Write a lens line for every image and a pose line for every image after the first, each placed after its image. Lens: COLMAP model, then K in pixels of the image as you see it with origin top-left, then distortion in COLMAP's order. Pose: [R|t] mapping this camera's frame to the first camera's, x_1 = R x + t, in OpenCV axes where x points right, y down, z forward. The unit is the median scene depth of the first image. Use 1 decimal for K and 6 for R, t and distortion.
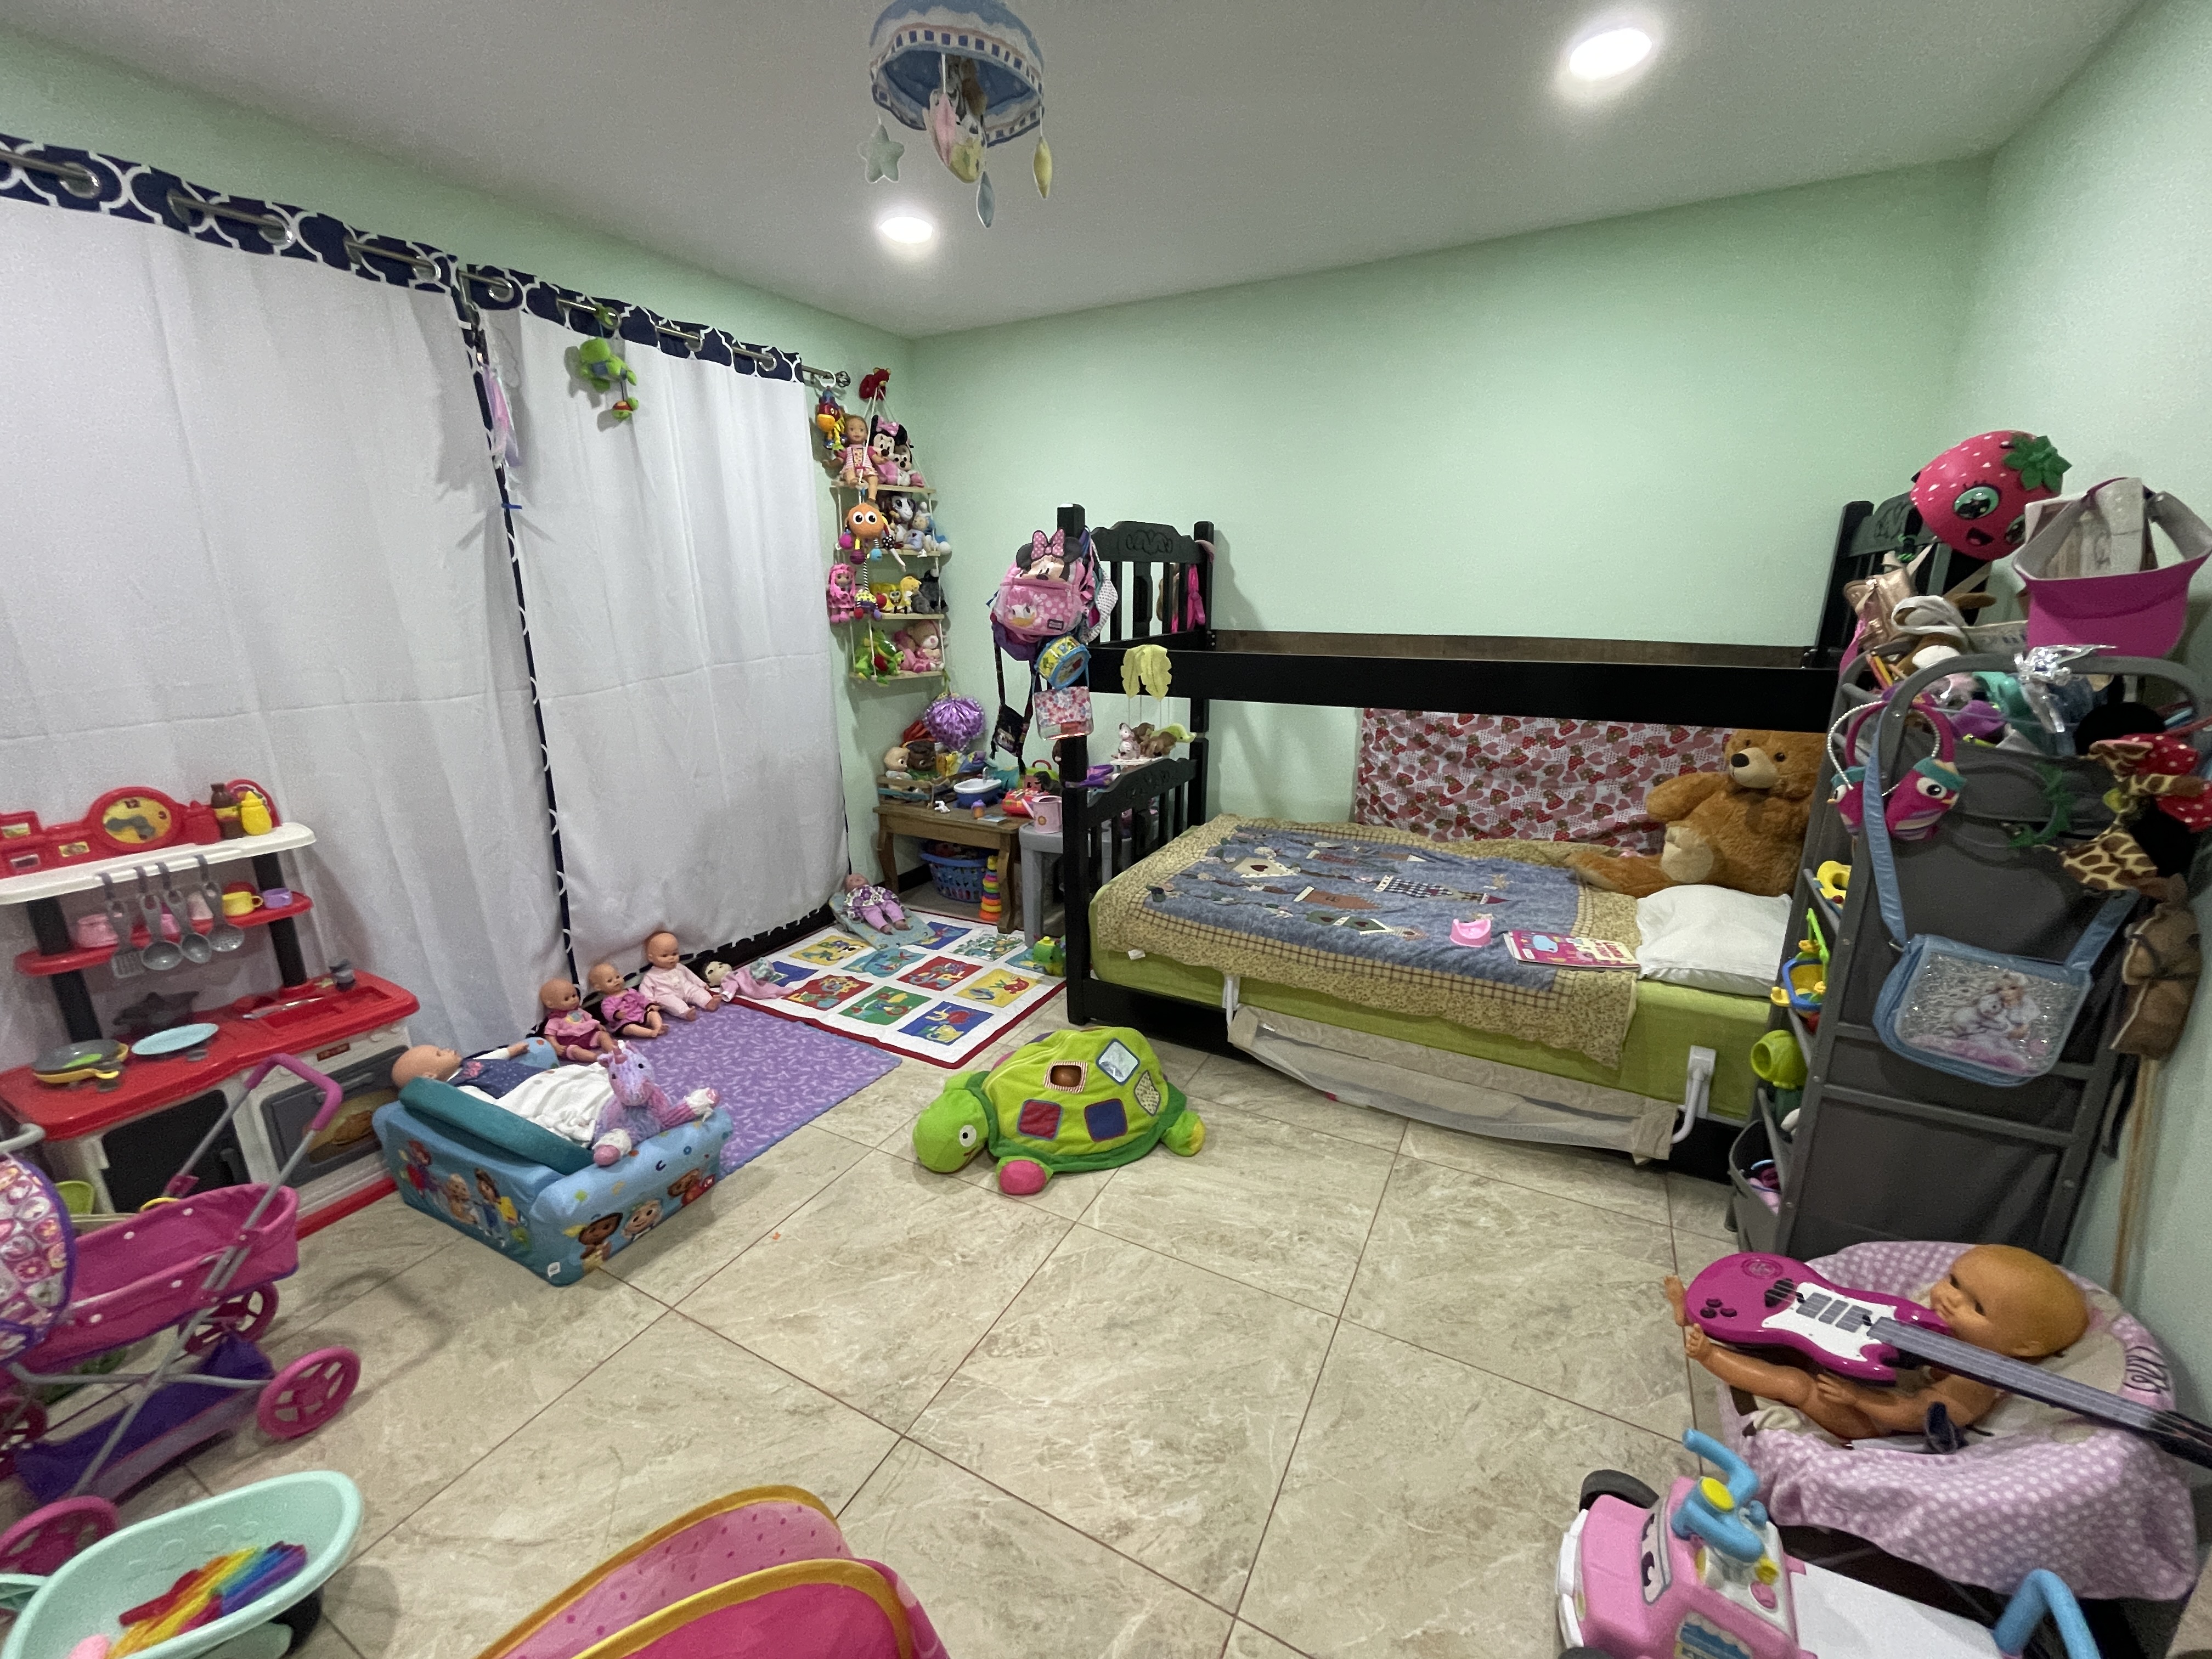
lens RADIAL K [[883.7, 0, 1111.2], [0, 883.7, 821.8], [0, 0, 1]] dist [-0.000509, -0.000783]
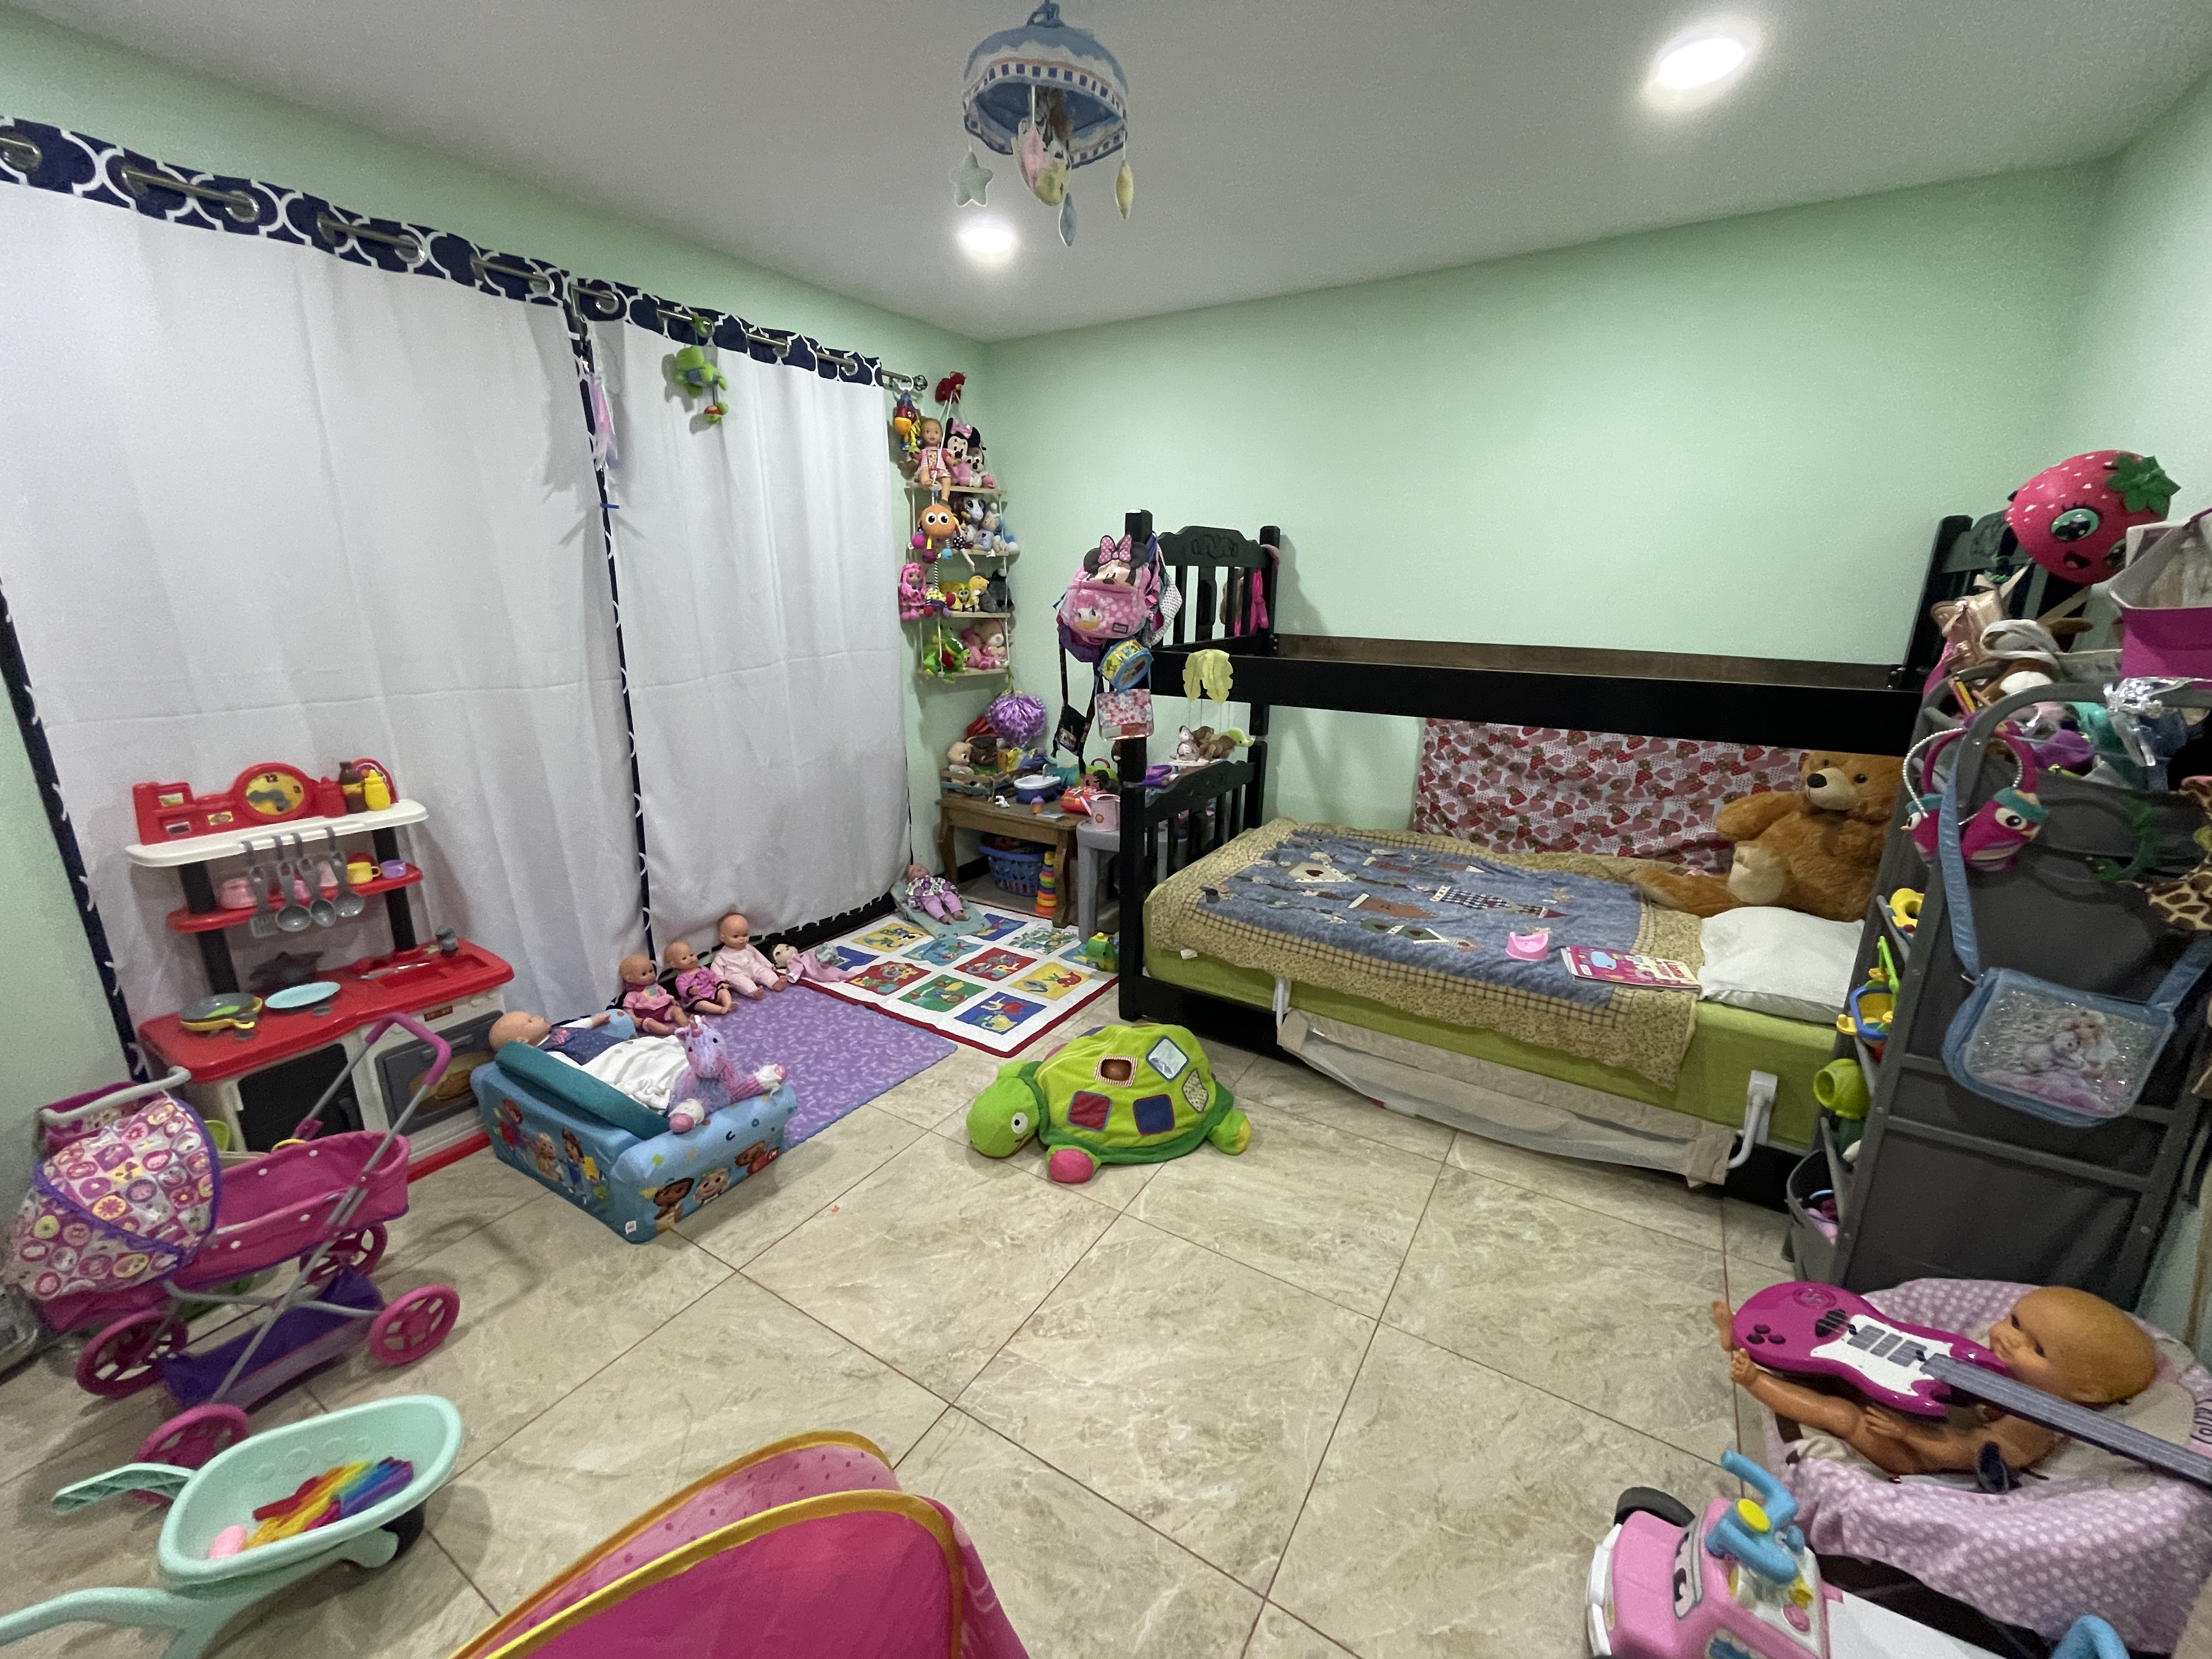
lens RADIAL K [[886.4, 0, 1111.6], [0, 886.4, 823.0], [0, 0, 1]] dist [-0.001020, -0.000163]
pose [[0.997602, 0.032464, -0.061125, -0.003522], [-0.032142, 0.999464, 0.006244, -0.005051], [0.061295, -0.004264, 0.998111, -0.027357]]
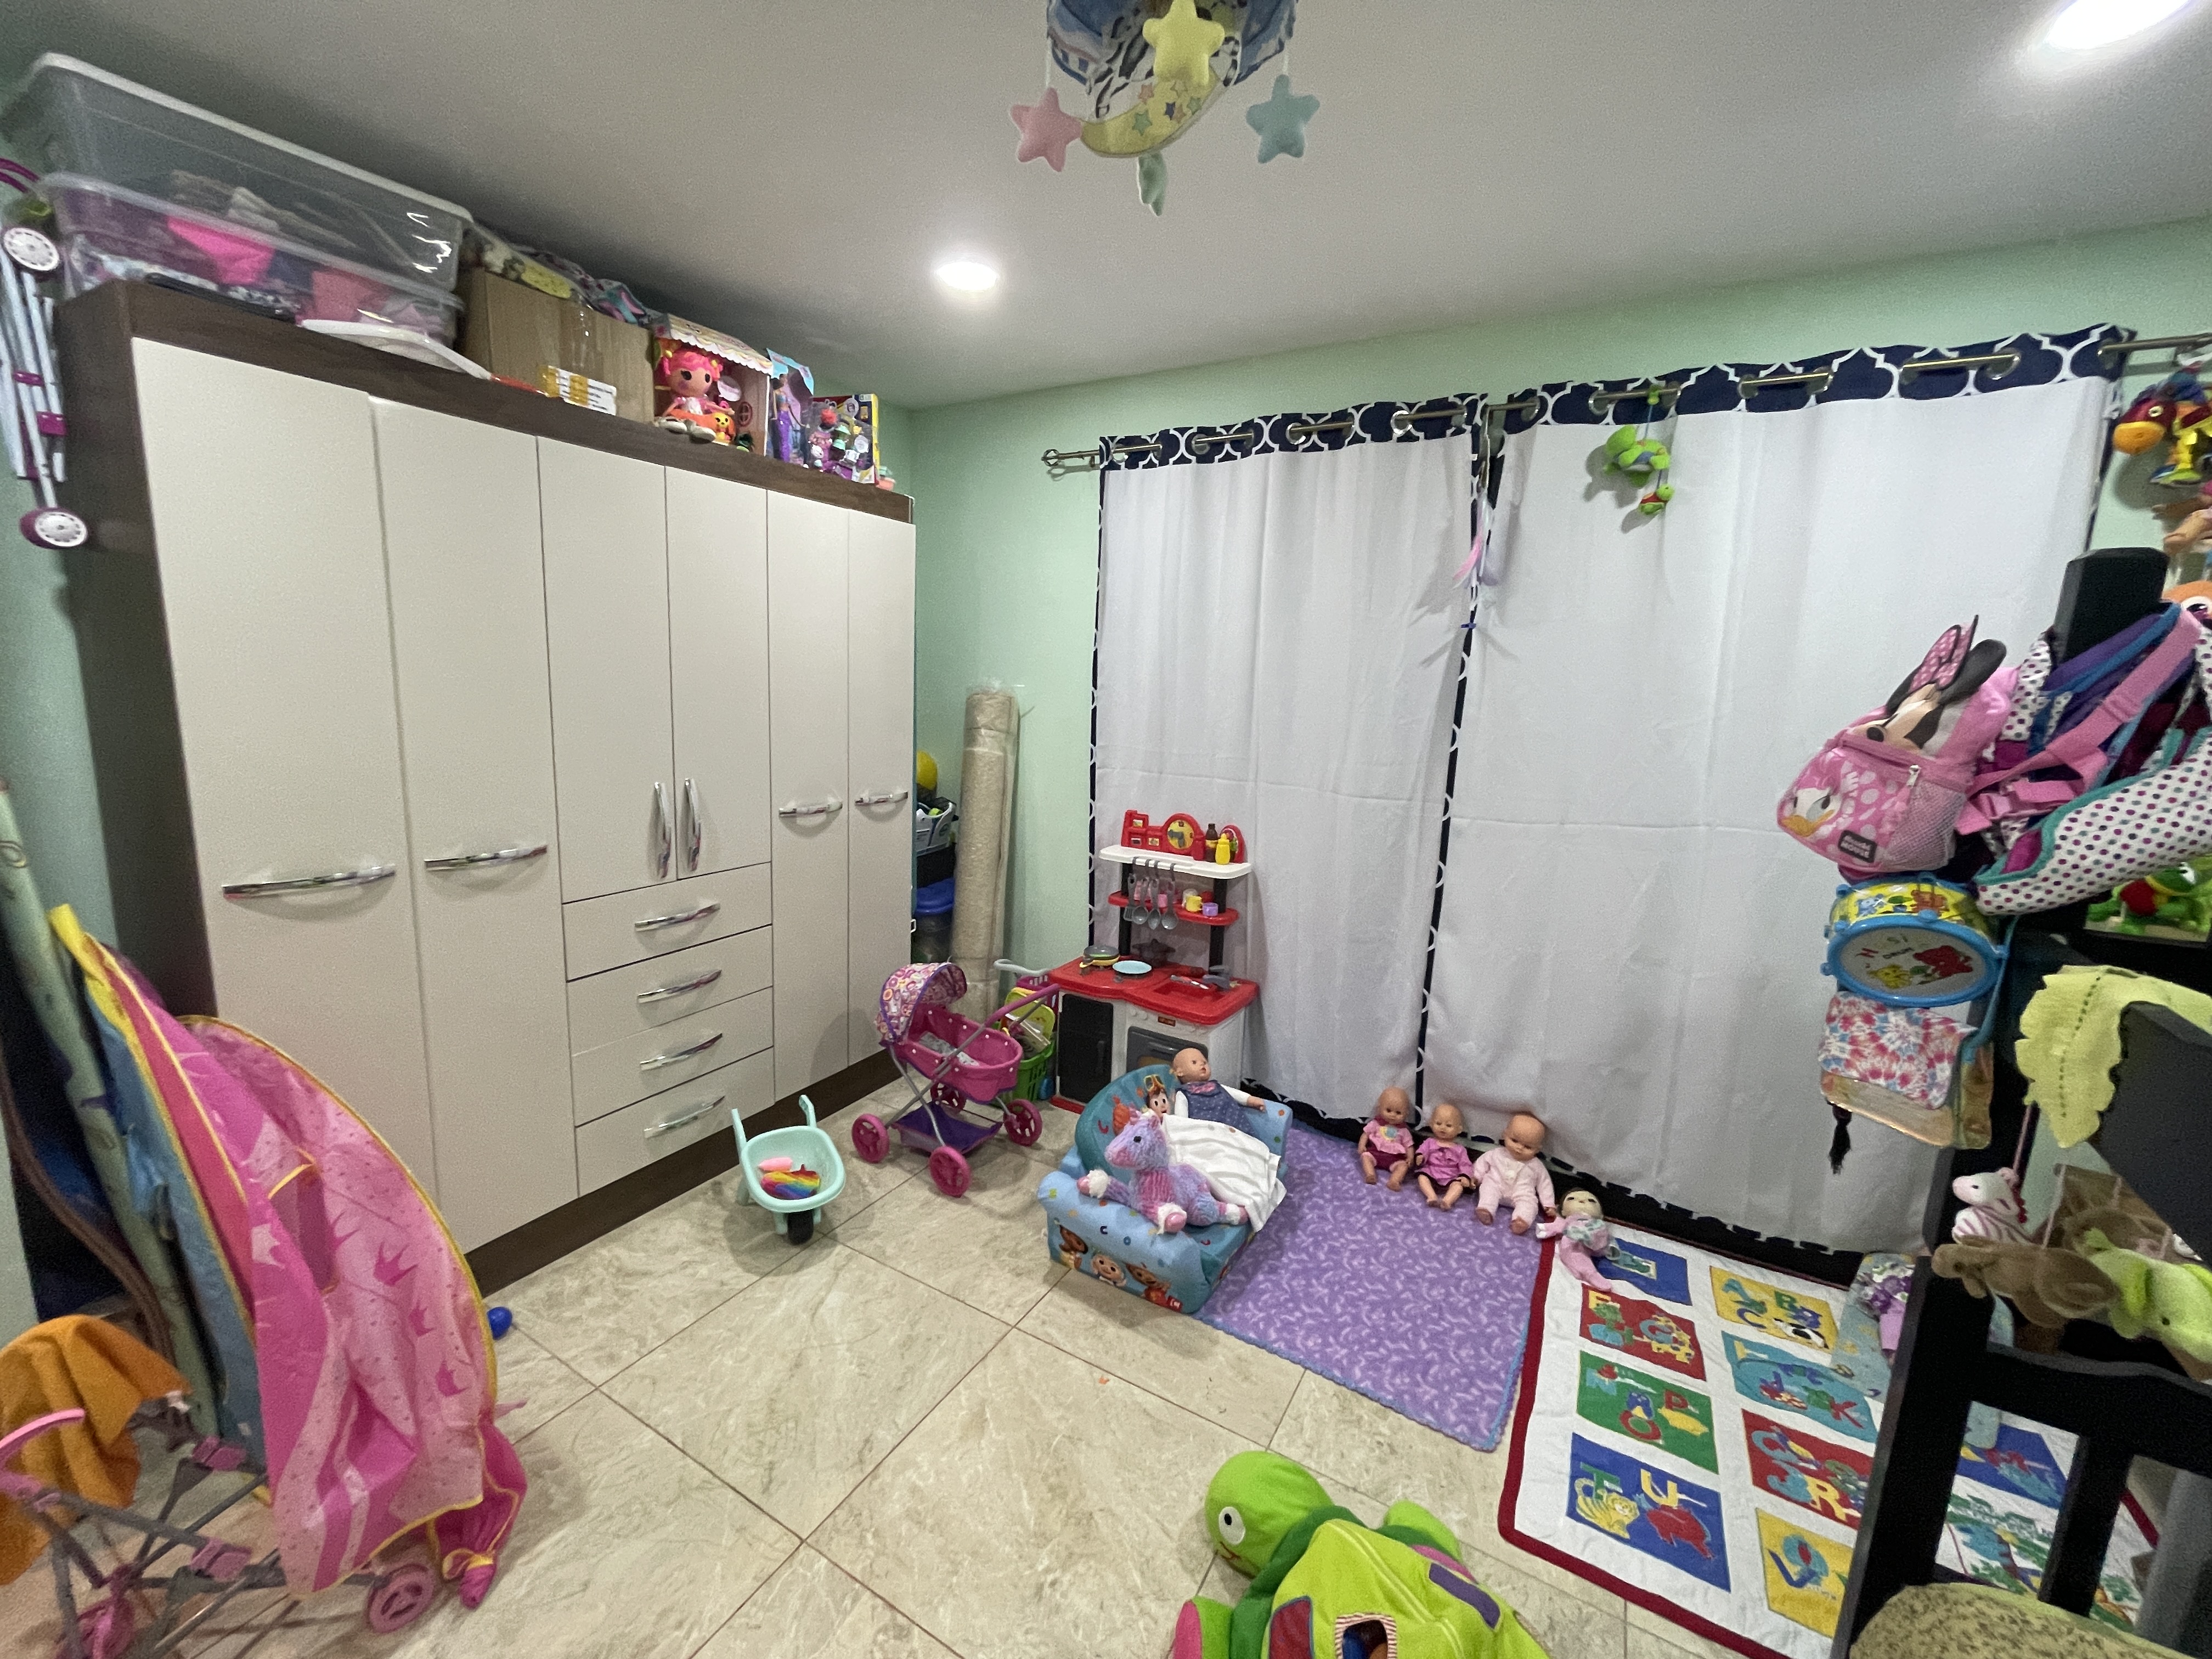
lens RADIAL K [[887.5, 0, 1099.6], [0, 887.5, 826.5], [0, 0, 1]] dist [-0.008822, 0.000245]
pose [[-0.051063, 0.174862, -0.983268, 0.419717], [-0.295966, 0.937675, 0.182124, -0.239359], [0.953833, 0.300314, 0.003873, 0.780630]]
